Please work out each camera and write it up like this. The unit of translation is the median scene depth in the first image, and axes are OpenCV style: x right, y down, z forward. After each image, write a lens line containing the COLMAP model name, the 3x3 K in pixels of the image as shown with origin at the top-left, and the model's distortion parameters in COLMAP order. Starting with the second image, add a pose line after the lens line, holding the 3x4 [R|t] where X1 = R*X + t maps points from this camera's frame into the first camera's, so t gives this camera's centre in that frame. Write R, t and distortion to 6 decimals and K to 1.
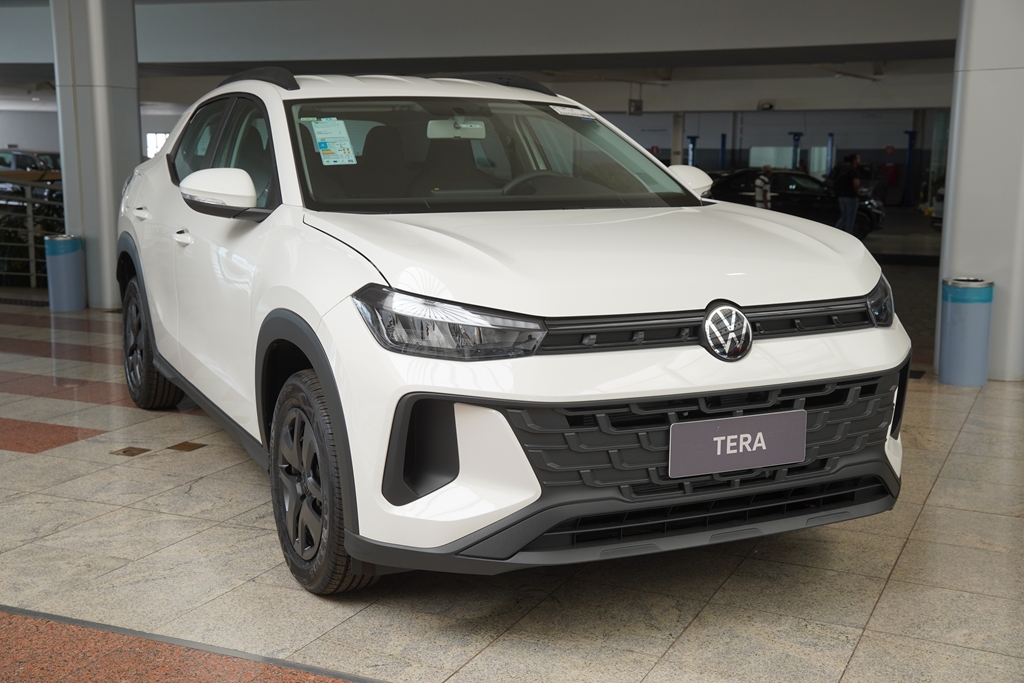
lens RADIAL K [[1243.8, 0, 512.0], [0, 1243.8, 341.5], [0, 0, 1]] dist [0.094288, 0.056090]
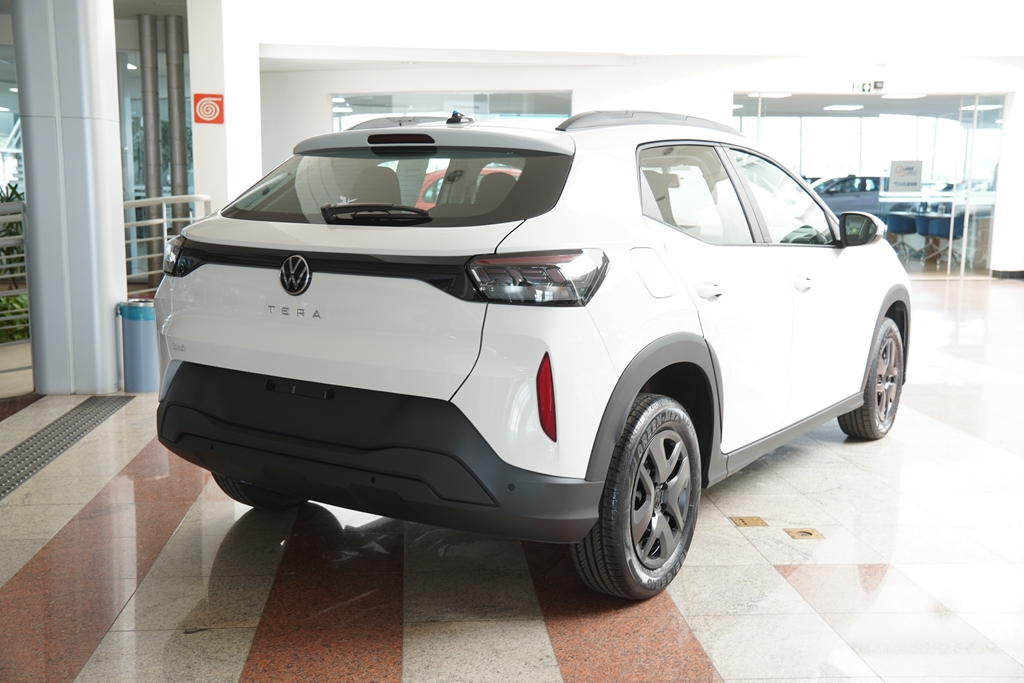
lens RADIAL K [[1058.8, 0, 512.0], [0, 1058.8, 341.5], [0, 0, 1]] dist [0.012113, 0.002652]
pose [[-0.503058, -0.135463, 0.853570, -1.350832], [0.124201, 0.966057, 0.226513, -0.399878], [-0.855282, 0.219964, -0.469158, 2.448186]]
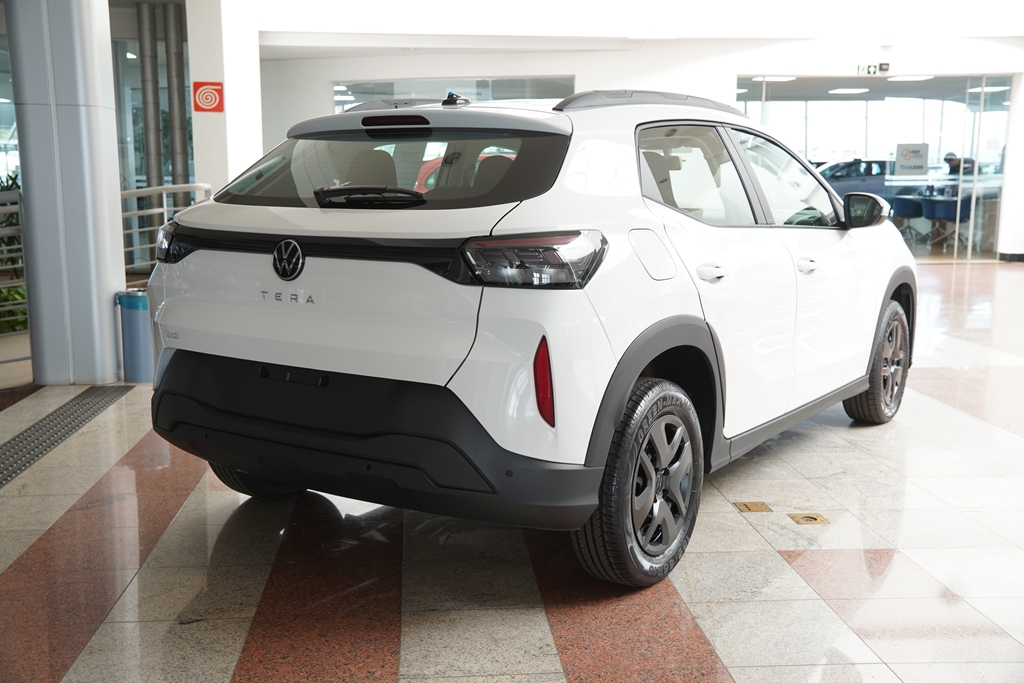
lens RADIAL K [[1061.0, 0, 512.0], [0, 1061.0, 341.5], [0, 0, 1]] dist [0.007518, 0.024888]
pose [[-0.499906, -0.140931, 0.854536, -1.341794], [0.133315, 0.962391, 0.236709, -0.392045], [-0.855757, 0.232255, -0.462317, 2.435587]]
